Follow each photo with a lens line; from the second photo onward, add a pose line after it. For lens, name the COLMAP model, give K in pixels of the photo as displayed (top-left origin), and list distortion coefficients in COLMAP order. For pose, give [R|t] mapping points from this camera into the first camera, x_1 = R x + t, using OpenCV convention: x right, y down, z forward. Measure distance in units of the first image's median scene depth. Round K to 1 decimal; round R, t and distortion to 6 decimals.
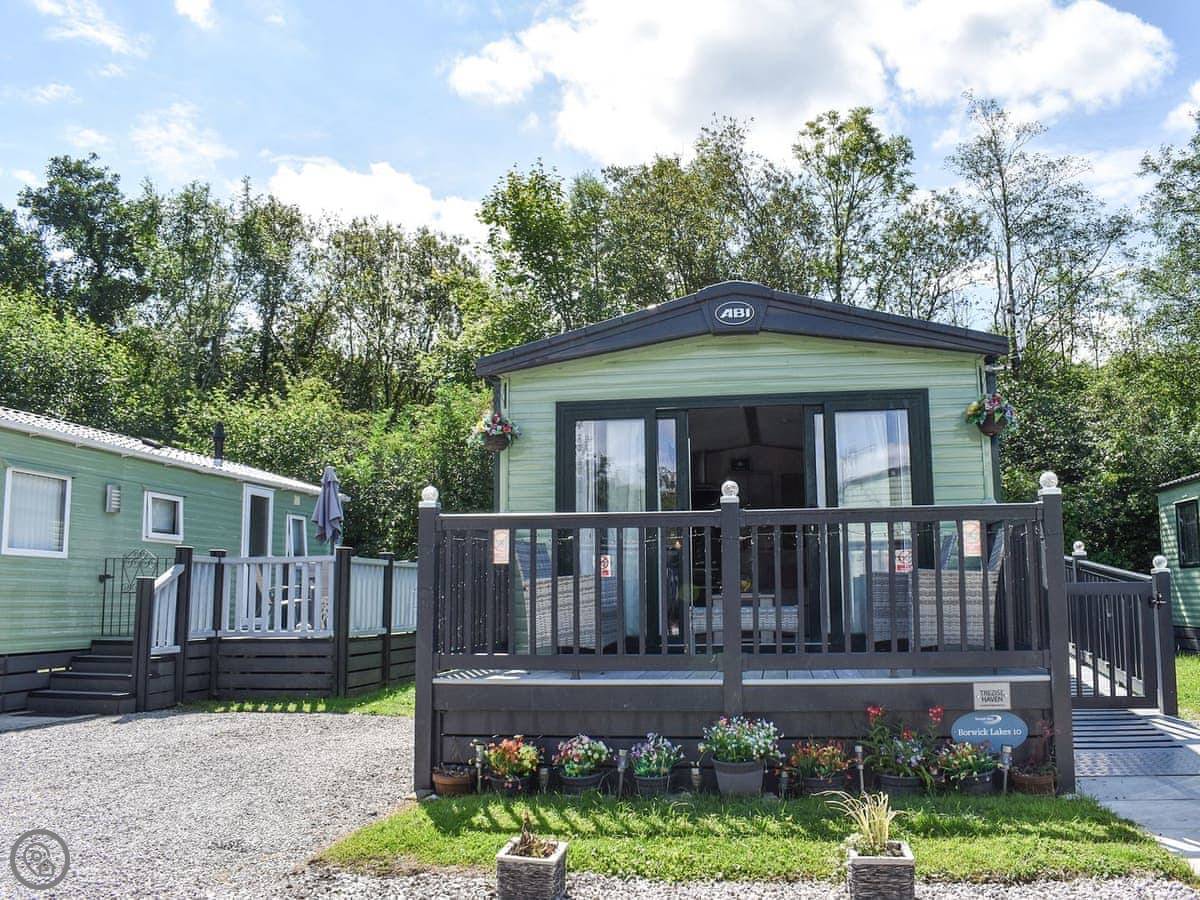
lens RADIAL K [[1061.8, 0, 627.8], [0, 1061.8, 450.1], [0, 0, 1]] dist [-0.103692, 0.011041]
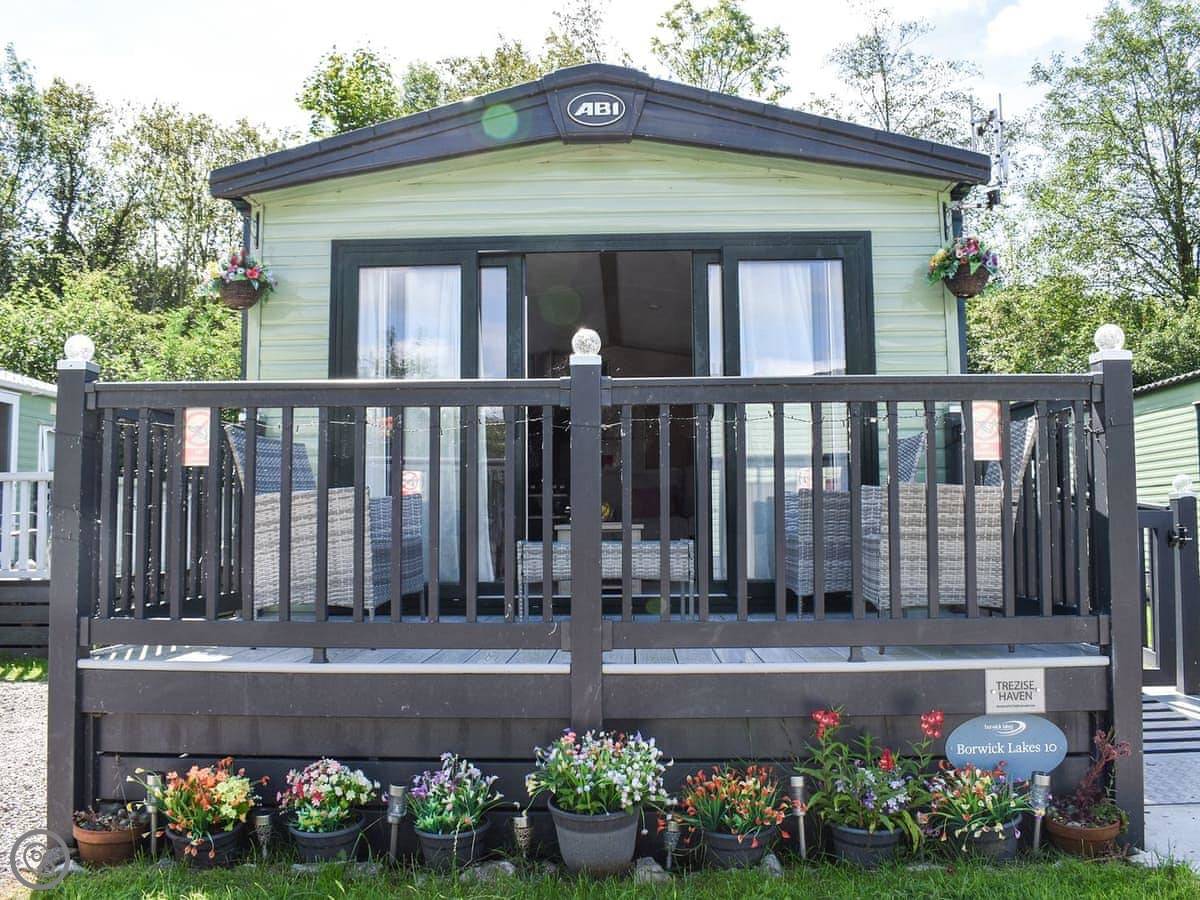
lens RADIAL K [[1068.2, 0, 600.0], [0, 1068.2, 450.0], [0, 0, 1]] dist [-0.093026, 0.011932]
pose [[0.993289, 0.012166, 0.115013, 0.027803], [-0.019307, 0.997940, 0.061178, 0.046070], [-0.114032, -0.062988, 0.991478, 0.312145]]
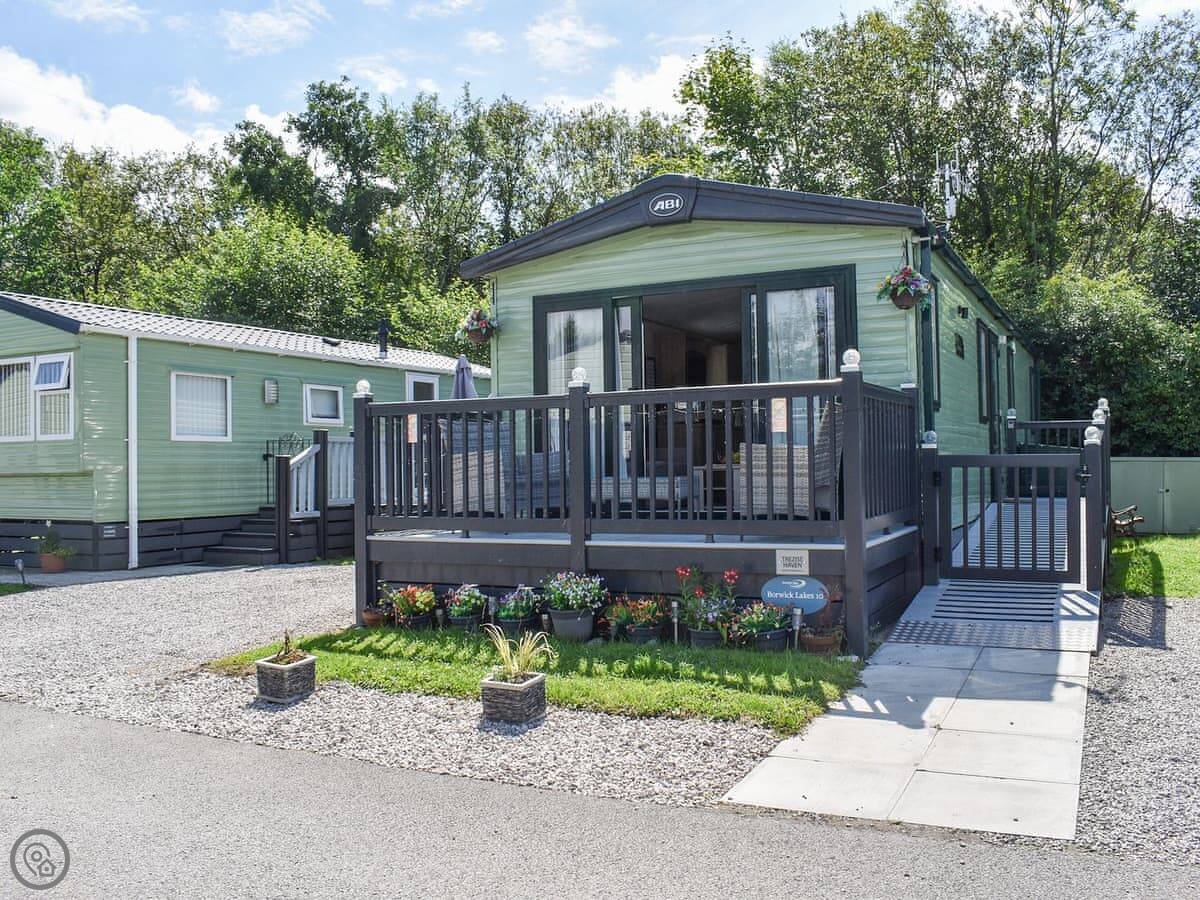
lens RADIAL K [[1044.9, 0, 569.5], [0, 1044.9, 453.3], [0, 0, 1]] dist [-0.097426, -0.001233]
pose [[0.940675, -0.009693, -0.339171, 0.357515], [0.052666, 0.991649, 0.117726, -0.008994], [0.335197, -0.128605, 0.933329, -0.041914]]
